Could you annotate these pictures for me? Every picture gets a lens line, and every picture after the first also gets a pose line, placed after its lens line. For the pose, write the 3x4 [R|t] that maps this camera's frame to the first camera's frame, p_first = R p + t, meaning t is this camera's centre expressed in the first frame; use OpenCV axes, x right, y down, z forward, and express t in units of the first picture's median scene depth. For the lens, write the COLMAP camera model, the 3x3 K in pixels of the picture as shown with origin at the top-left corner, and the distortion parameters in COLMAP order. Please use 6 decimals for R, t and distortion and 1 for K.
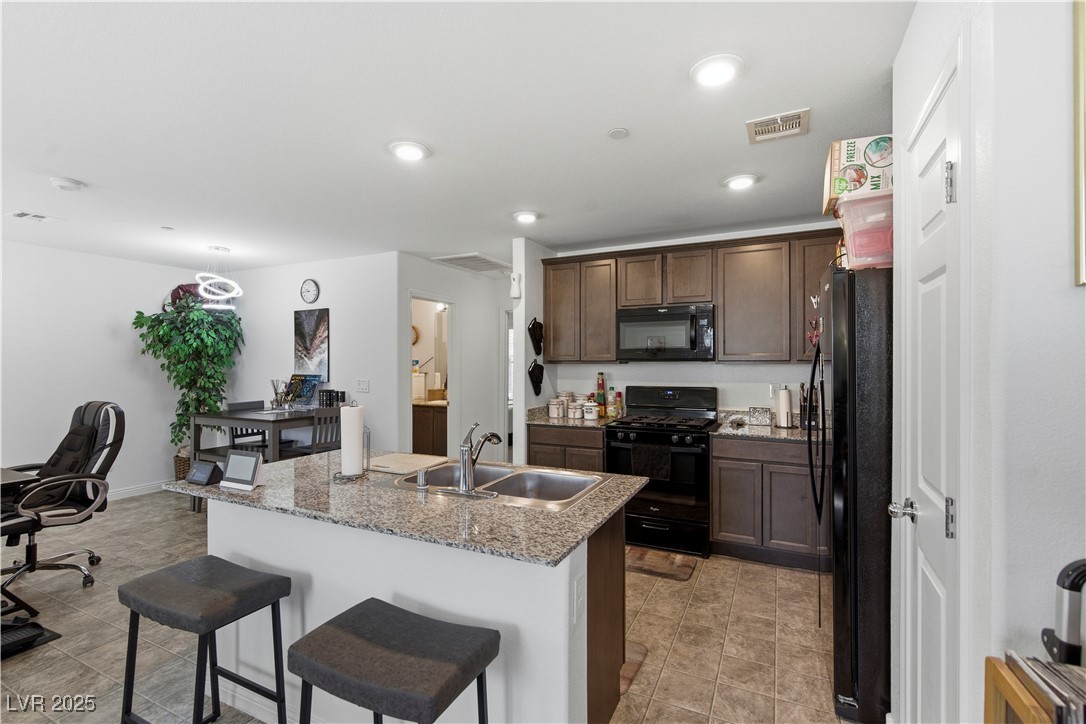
lens RADIAL K [[489.0, 0, 537.5], [0, 489.0, 361.5], [0, 0, 1]] dist [0.002086, -0.000378]
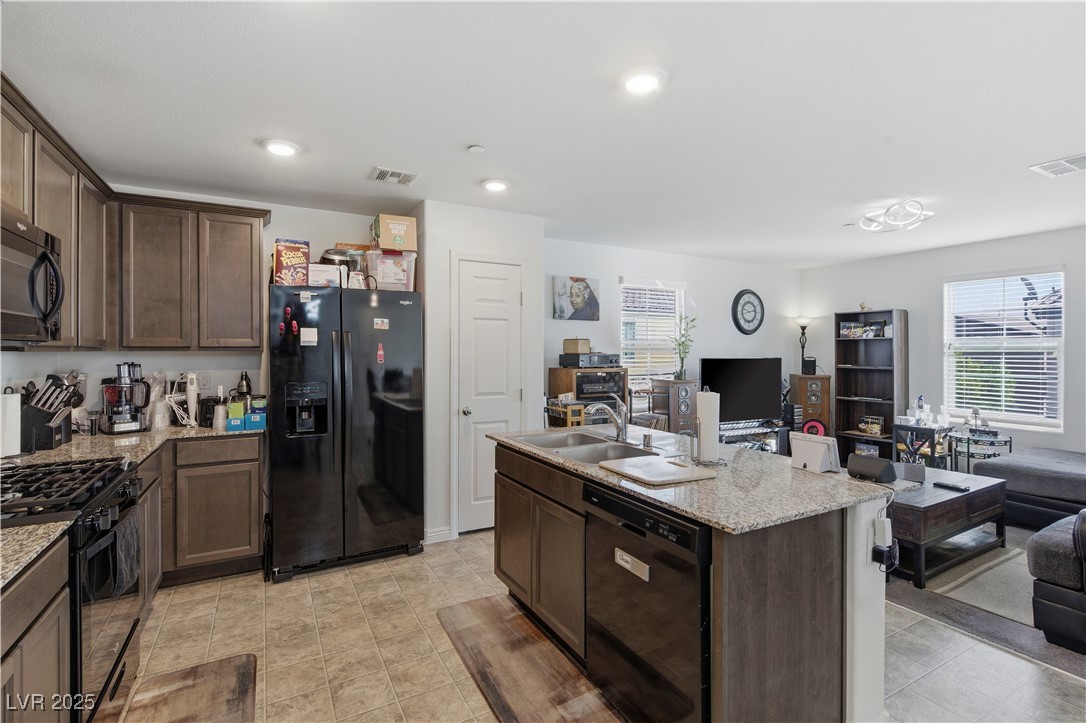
lens RADIAL K [[501.9, 0, 536.6], [0, 501.9, 353.5], [0, 0, 1]] dist [0.001430, -0.000850]
pose [[-0.817423, -0.001526, 0.576036, -0.316099], [-0.000642, 0.999998, 0.001738, 0.005365], [-0.576037, 0.001051, -0.817423, 0.942779]]
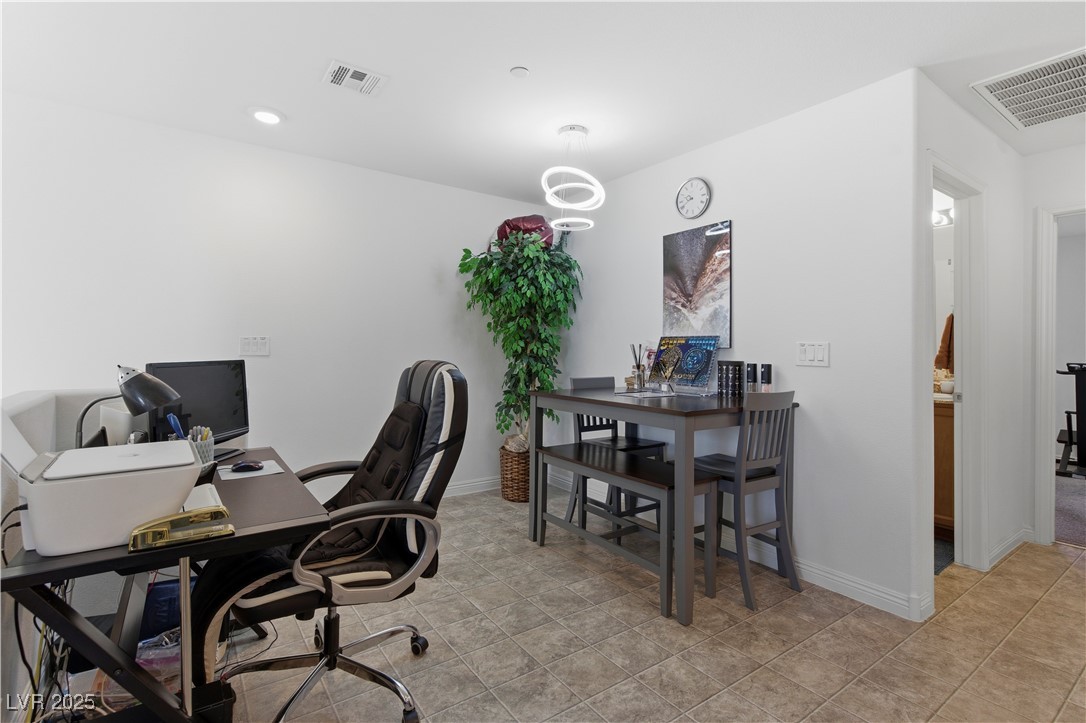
lens RADIAL K [[501.8, 0, 535.9], [0, 501.8, 347.7], [0, 0, 1]] dist [-0.000051, -0.001130]
pose [[0.877113, 0.007453, -0.480225, -0.386895], [-0.009661, 0.999951, -0.002127, 0.050285], [0.480186, 0.006505, 0.877143, 0.420017]]
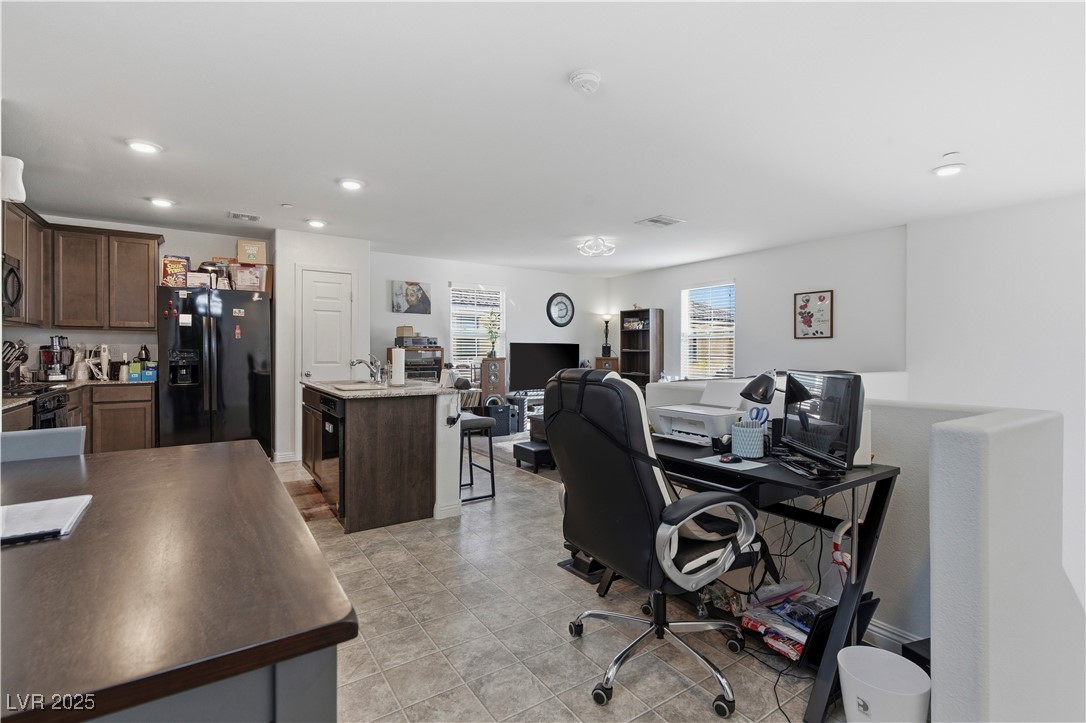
lens RADIAL K [[499.0, 0, 537.6], [0, 499.0, 355.1], [0, 0, 1]] dist [0.000201, -0.000834]
pose [[-0.866482, -0.005157, 0.499181, -0.821627], [-0.002938, 0.999982, 0.005232, 0.049152], [-0.499199, 0.003067, -0.866482, 1.097305]]
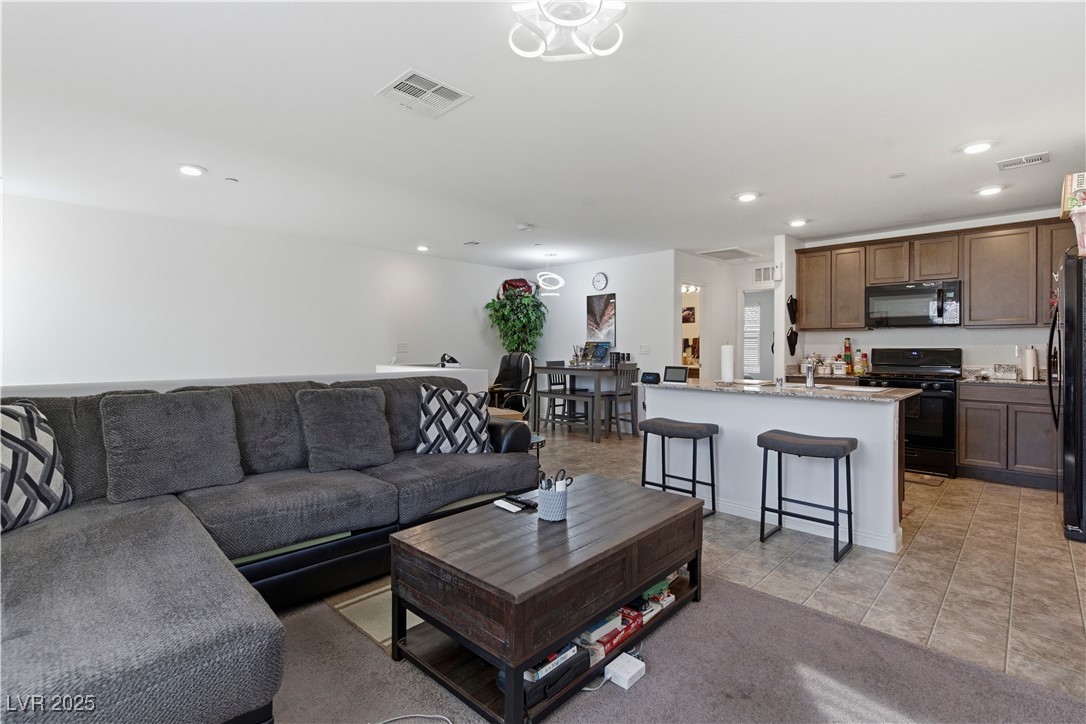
lens RADIAL K [[501.8, 0, 535.9], [0, 501.8, 348.2], [0, 0, 1]] dist [-0.000051, -0.001130]
pose [[0.948558, 0.004652, -0.316569, -0.214984], [-0.003487, 0.999985, 0.004247, 0.045047], [0.316584, -0.002924, 0.948560, -0.459096]]
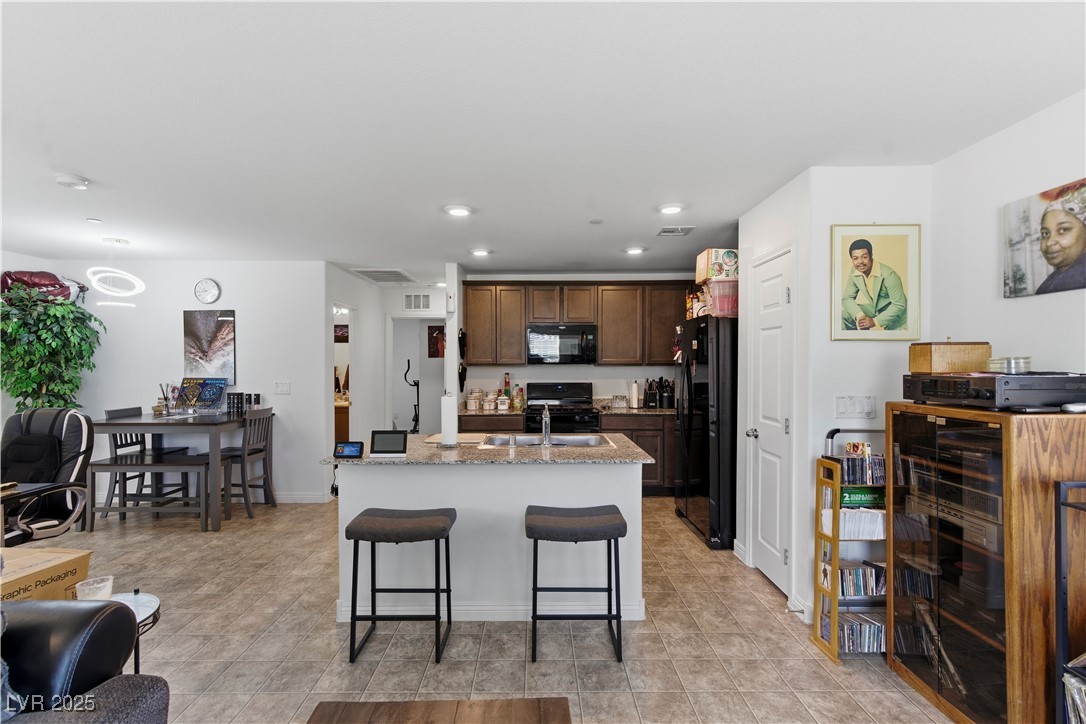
lens RADIAL K [[489.7, 0, 536.8], [0, 489.7, 366.4], [0, 0, 1]] dist [0.001062, -0.000189]
pose [[0.894486, -0.001568, 0.447093, -0.363717], [-0.000914, 0.999985, 0.005335, -0.001399], [-0.447095, -0.005181, 0.894472, -0.173227]]
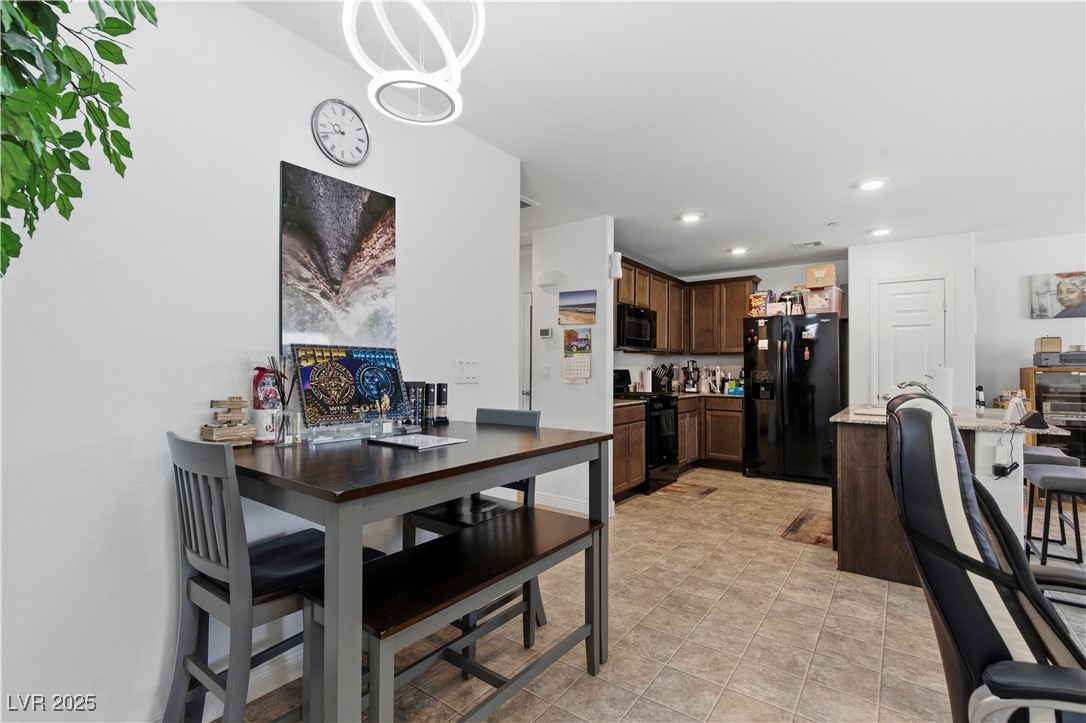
lens RADIAL K [[489.0, 0, 537.5], [0, 489.0, 361.0], [0, 0, 1]] dist [0.002086, -0.000378]
pose [[0.182549, 0.020295, 0.982987, -0.938652], [-0.008664, 0.999781, -0.019033, 0.051045], [-0.983159, -0.005042, 0.182685, 0.888149]]
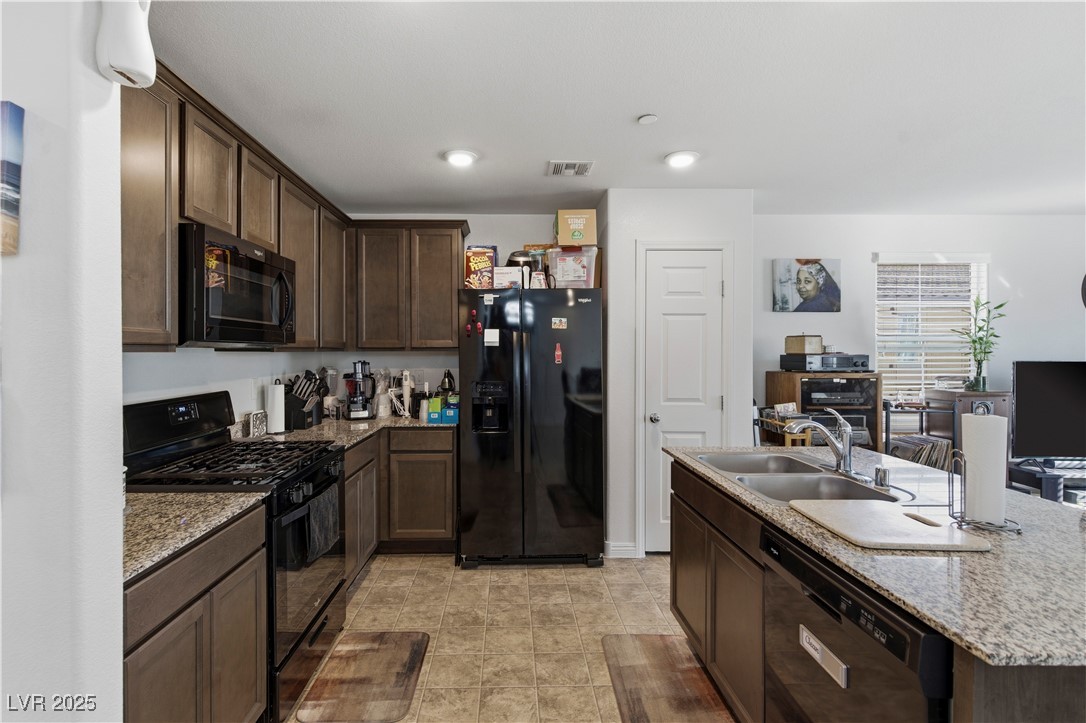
lens RADIAL K [[509.1, 0, 514.8], [0, 509.1, 354.8], [0, 0, 1]] dist [0.002467, -0.000631]
pose [[-0.451833, -0.005226, 0.892087, -0.323417], [-0.000997, 0.999985, 0.005353, 0.004650], [-0.892102, 0.001530, -0.451832, 0.858566]]
